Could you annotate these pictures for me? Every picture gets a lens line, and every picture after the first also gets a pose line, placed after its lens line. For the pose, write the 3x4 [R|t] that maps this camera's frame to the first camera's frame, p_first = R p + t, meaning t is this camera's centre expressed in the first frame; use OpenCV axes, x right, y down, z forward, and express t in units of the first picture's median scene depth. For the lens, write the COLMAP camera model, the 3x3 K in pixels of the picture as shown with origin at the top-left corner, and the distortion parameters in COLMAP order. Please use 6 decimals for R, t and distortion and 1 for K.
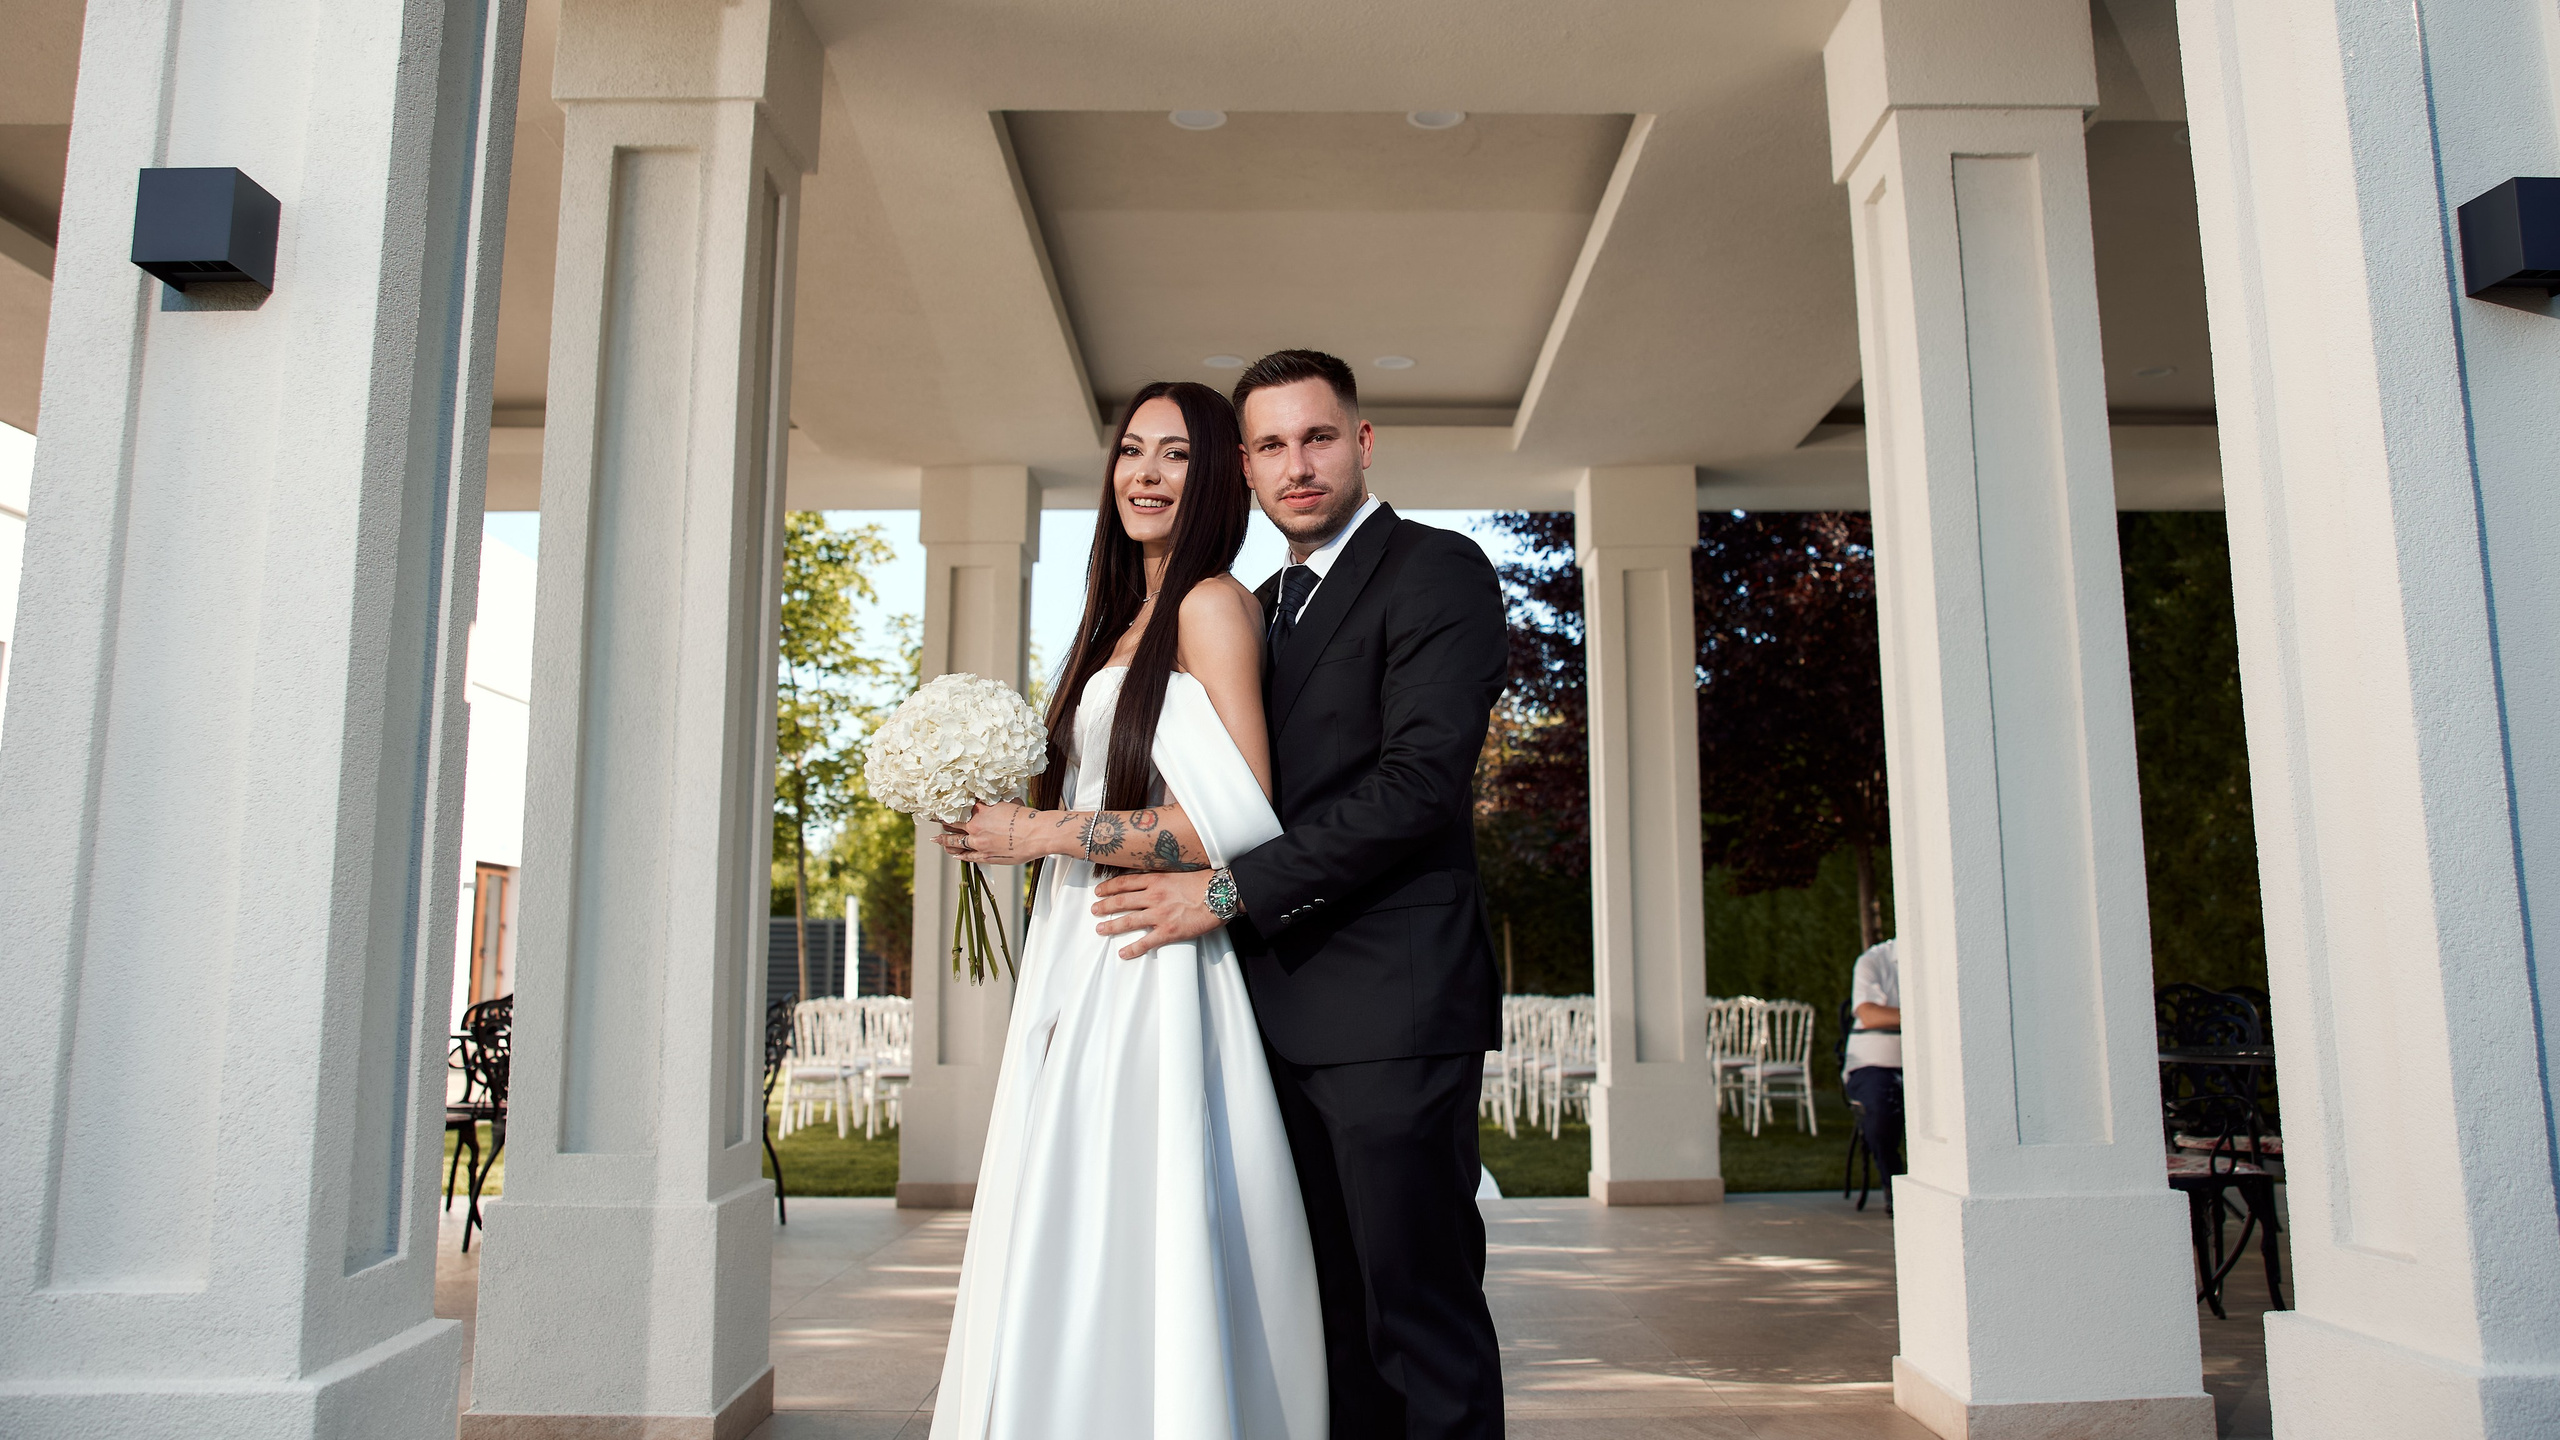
lens RADIAL K [[2104.2, 0, 1304.5], [0, 2104.2, 591.7], [0, 0, 1]] dist [-0.090943, 0.100787]
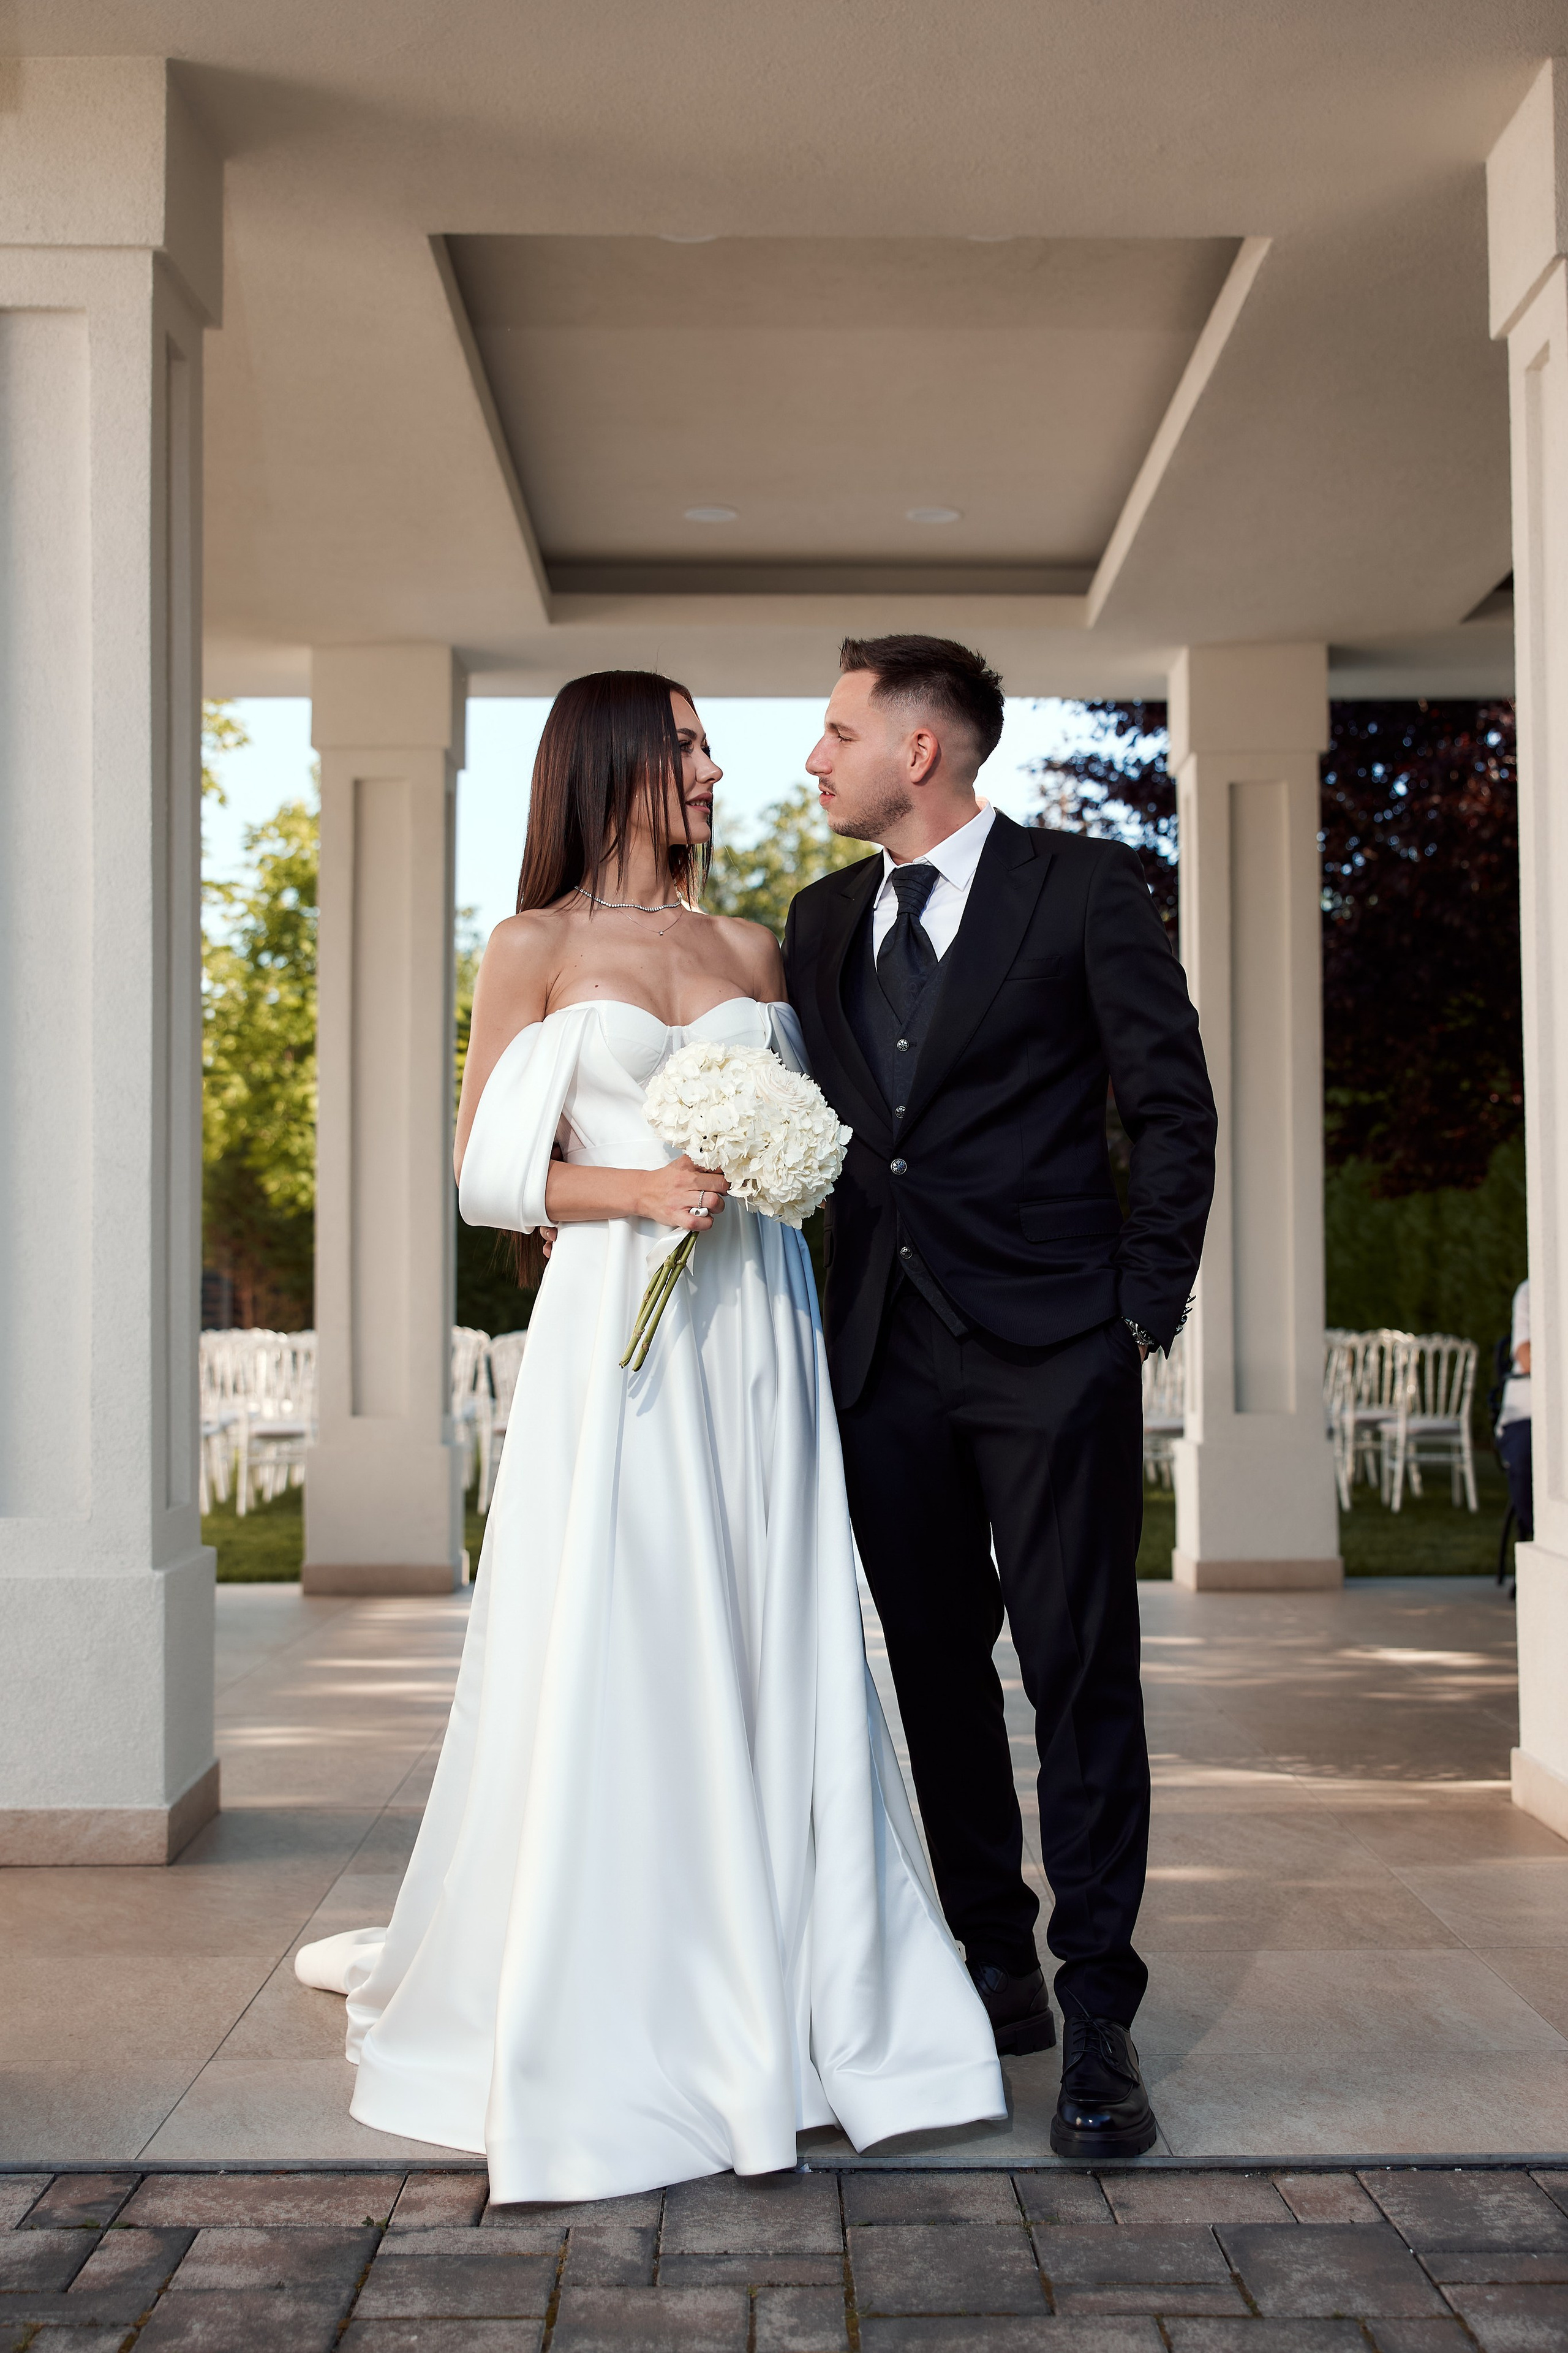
lens RADIAL K [[3021.4, 0, 787.7], [0, 3021.4, 1172.3], [0, 0, 1]] dist [0.032214, 0.000000]
pose [[0.999999, -0.000875, -0.000716, -0.013140], [0.000967, 0.990209, 0.139593, -0.034908], [0.000586, -0.139593, 0.990209, -0.167118]]
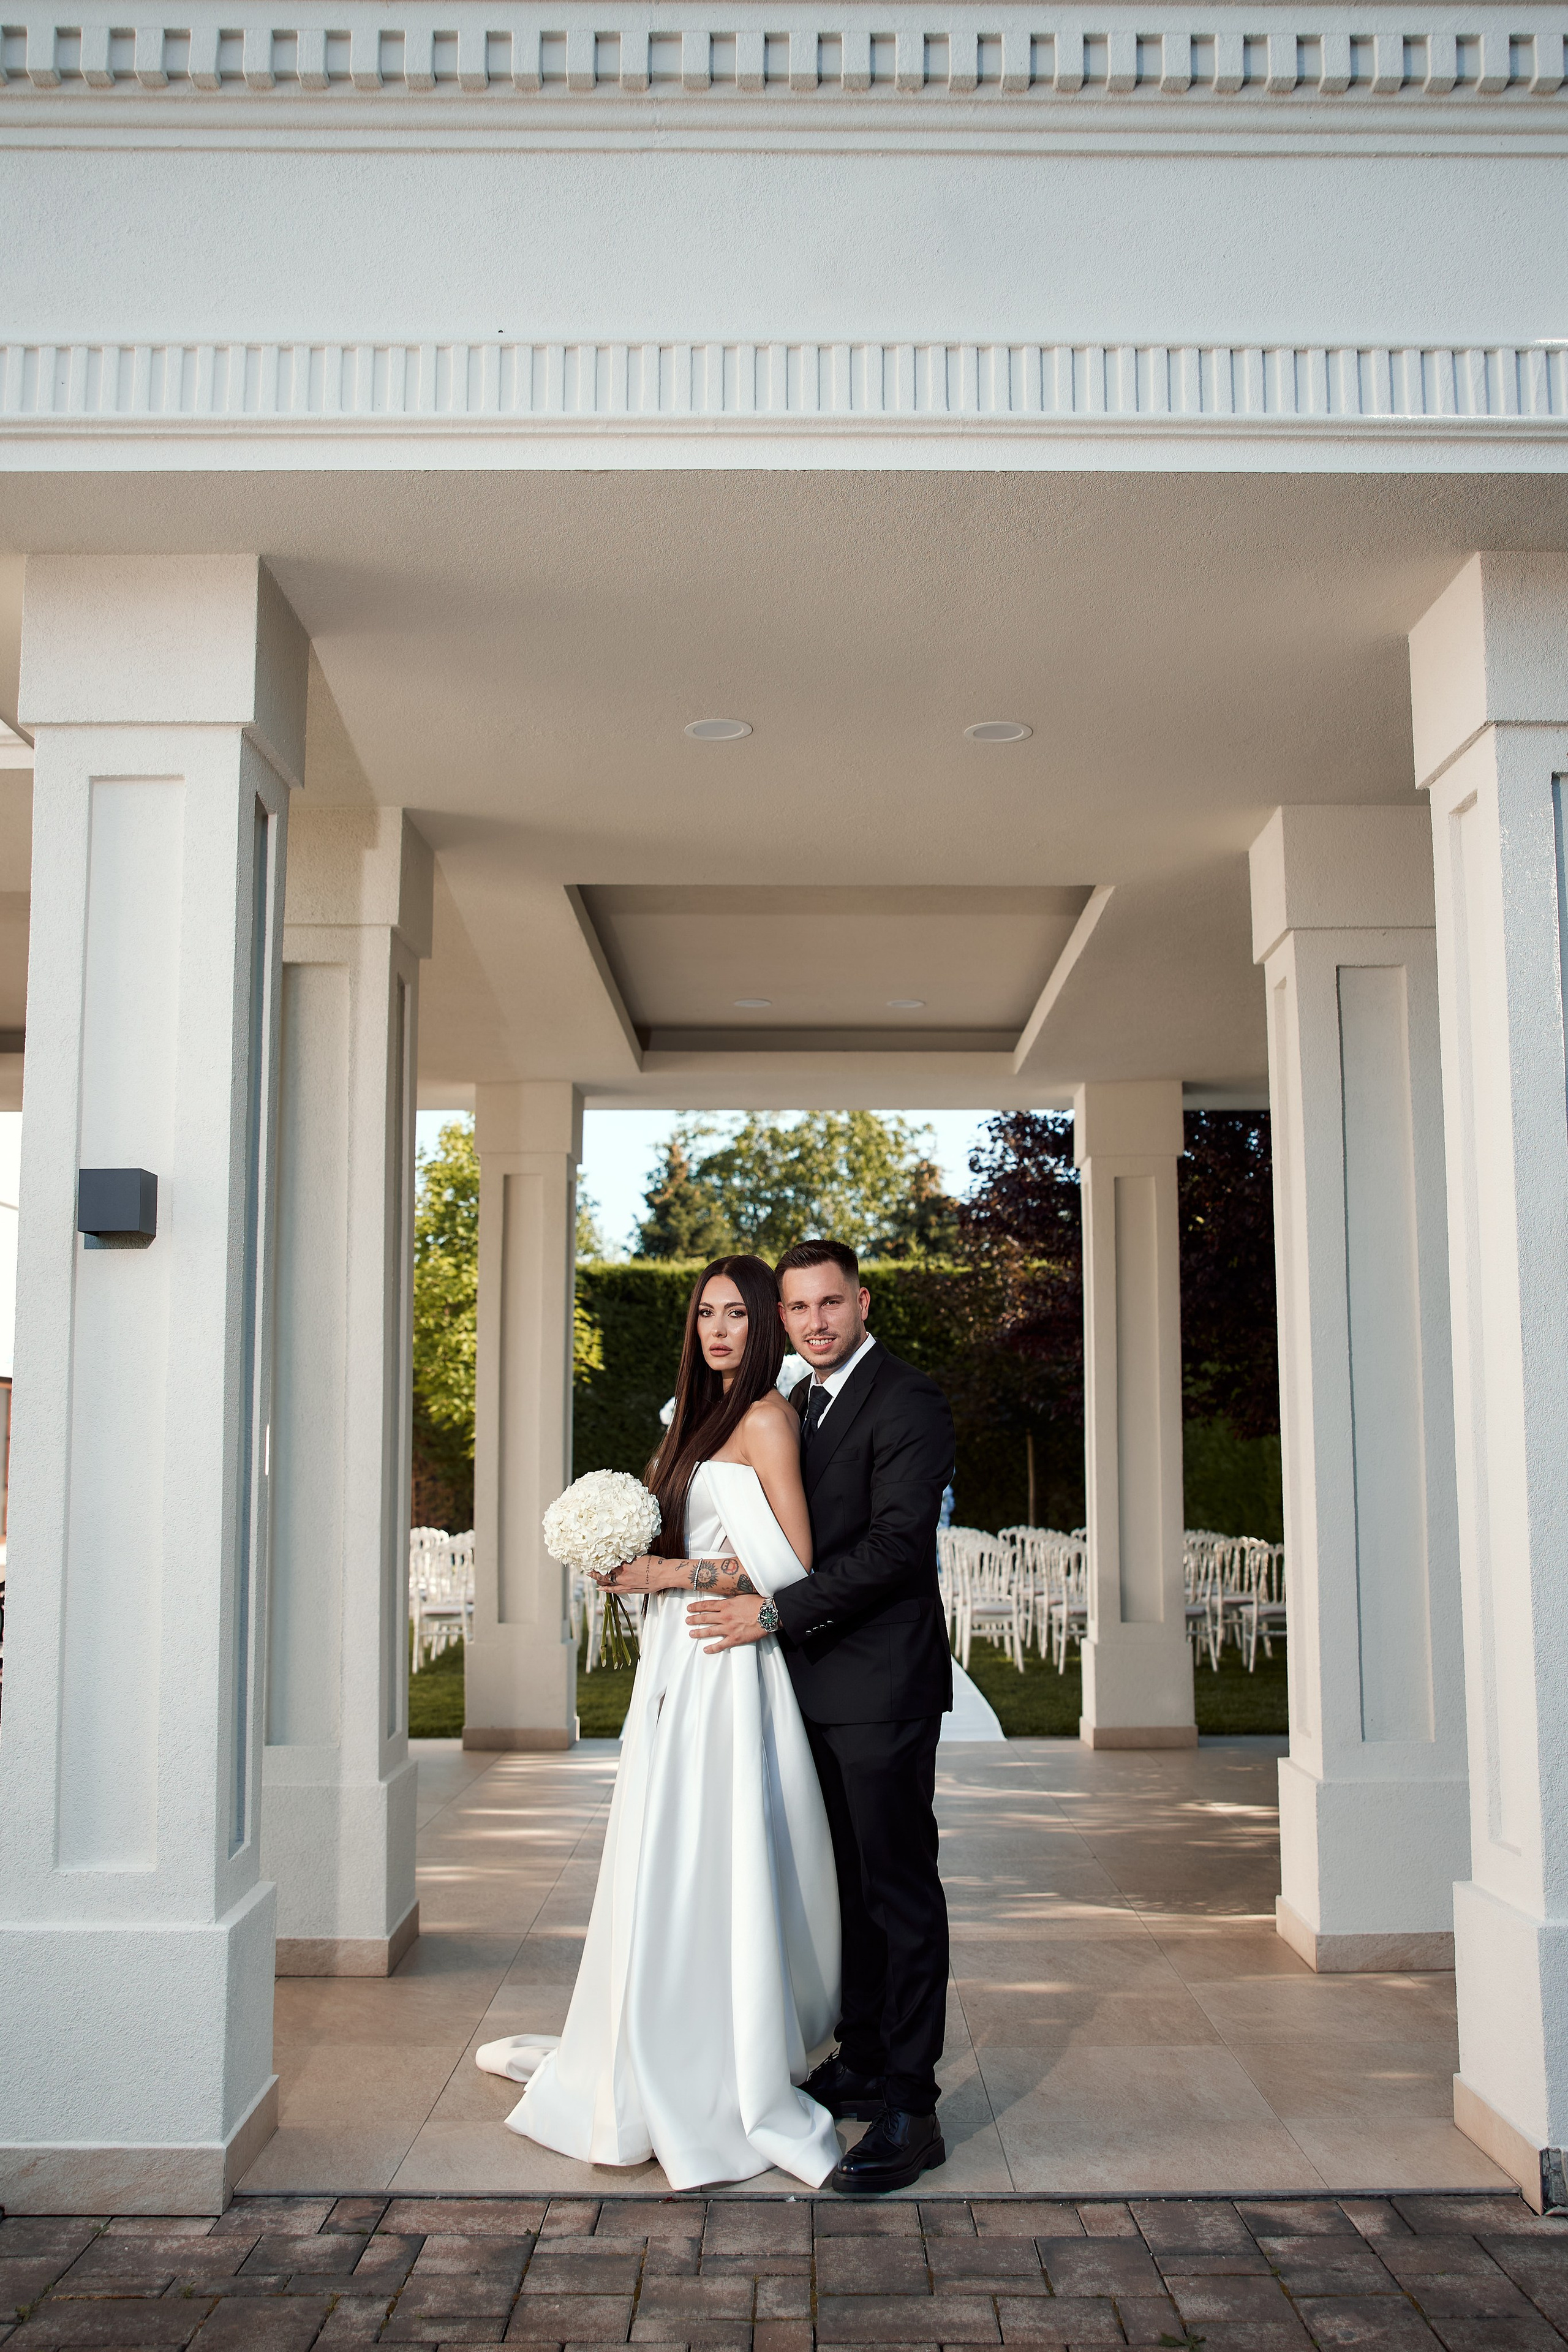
lens RADIAL K [[2349.9, 0, 794.2], [0, 2349.9, 1187.7], [0, 0, 1]] dist [-0.019102, 0.000000]
pose [[0.999914, 0.000048, -0.013133, 0.000527], [0.000920, 0.997281, 0.073691, -0.140620], [0.013101, -0.073697, 0.997195, -0.336512]]
